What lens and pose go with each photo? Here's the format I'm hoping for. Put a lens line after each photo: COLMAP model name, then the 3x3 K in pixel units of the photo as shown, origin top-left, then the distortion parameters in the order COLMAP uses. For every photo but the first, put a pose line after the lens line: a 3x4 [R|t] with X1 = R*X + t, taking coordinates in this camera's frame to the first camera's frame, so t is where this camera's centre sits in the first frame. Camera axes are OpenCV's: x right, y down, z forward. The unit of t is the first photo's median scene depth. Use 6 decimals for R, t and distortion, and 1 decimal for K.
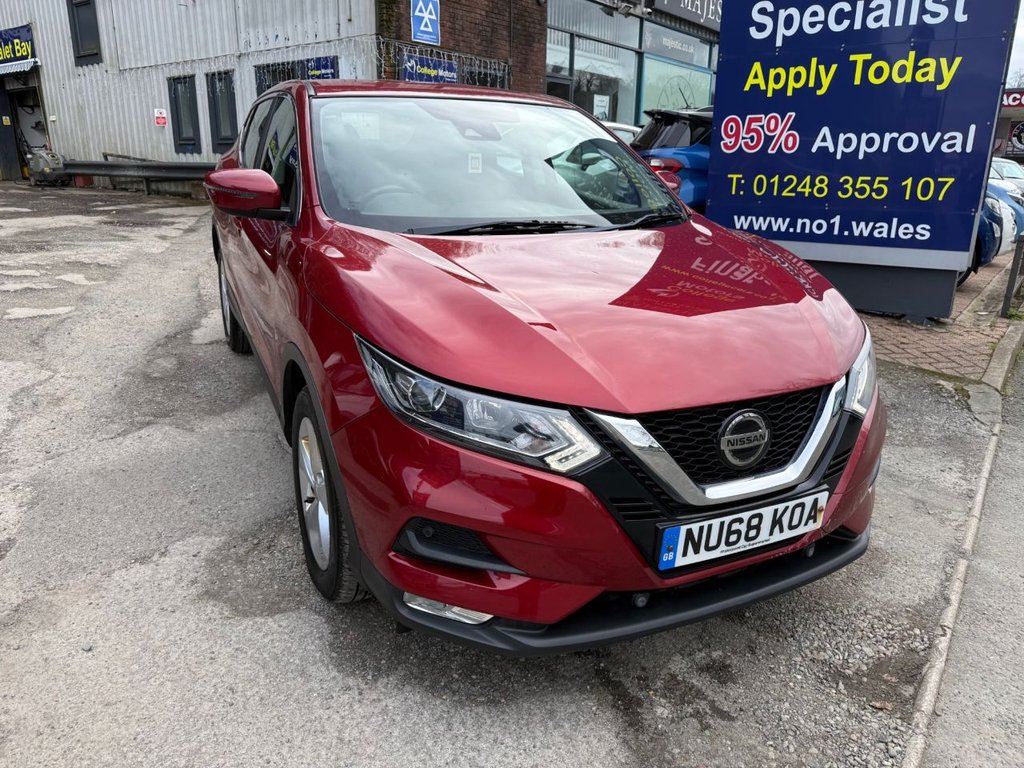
lens RADIAL K [[734.0, 0, 510.3], [0, 734.0, 372.7], [0, 0, 1]] dist [0.016084, -0.024632]
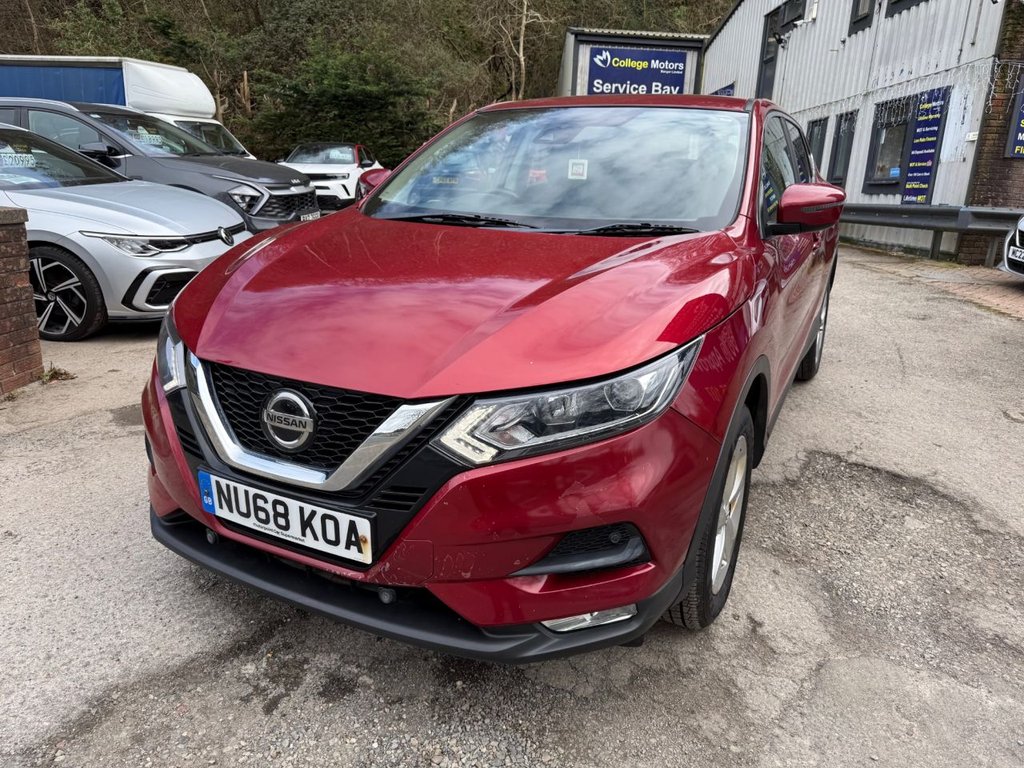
lens RADIAL K [[734.0, 0, 510.3], [0, 734.0, 372.7], [0, 0, 1]] dist [0.016084, -0.024632]
pose [[0.602609, 0.213046, -0.769073, 0.350904], [-0.260507, 0.963430, 0.062765, -0.030135], [0.754320, 0.162527, 0.636072, 0.172742]]
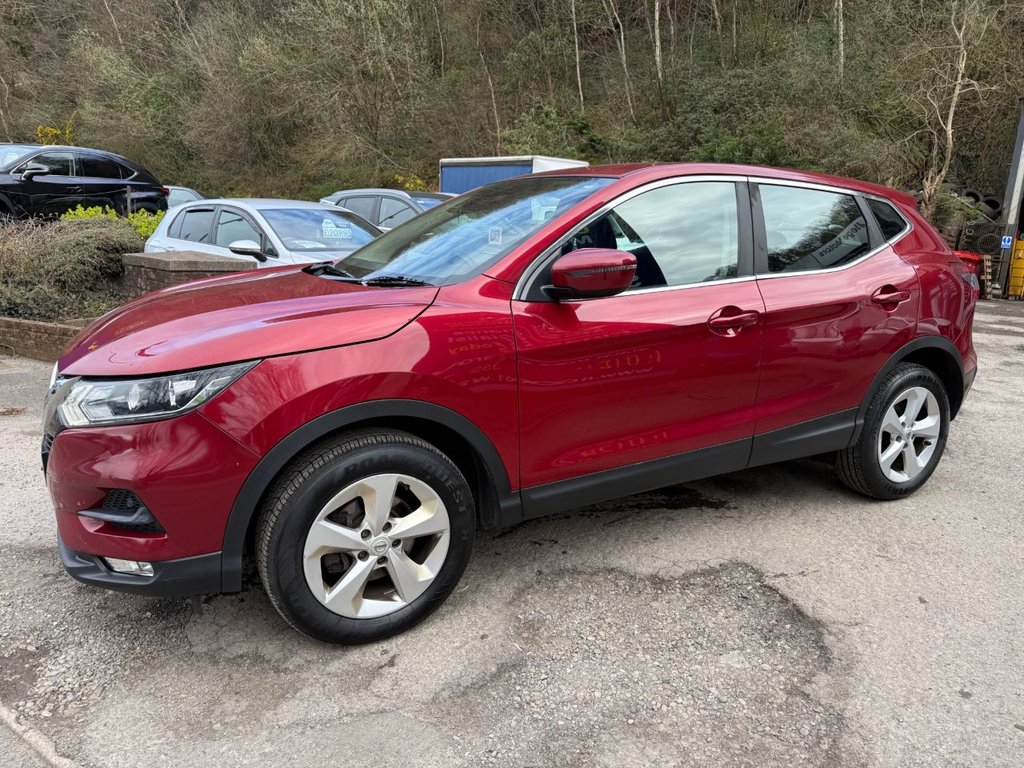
lens RADIAL K [[721.0, 0, 506.2], [0, 721.0, 384.8], [0, 0, 1]] dist [0.042360, -0.057170]
pose [[0.048119, 0.187804, -0.981027, 0.504818], [-0.345320, 0.924730, 0.160089, -0.127072], [0.937251, 0.331065, 0.109349, 0.480144]]
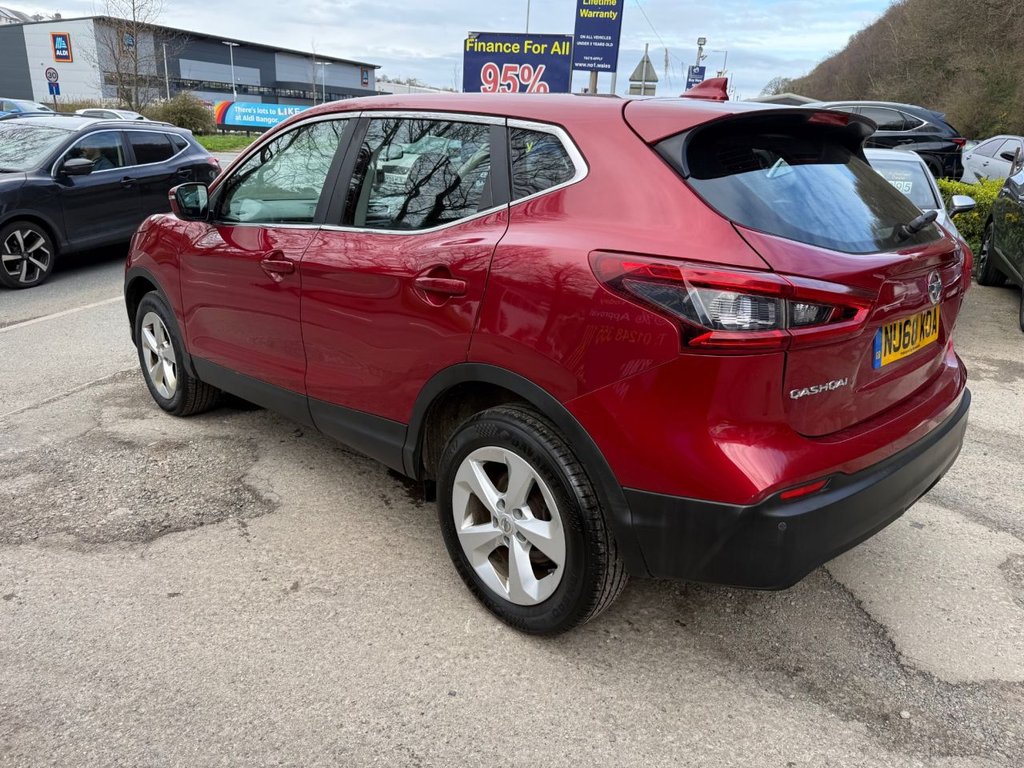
lens RADIAL K [[721.0, 0, 506.2], [0, 721.0, 384.8], [0, 0, 1]] dist [0.042360, -0.057170]
pose [[-0.942212, 0.051059, -0.331103, 0.081721], [-0.156496, 0.806781, 0.569749, -0.355235], [0.296219, 0.588641, -0.752168, 1.065355]]
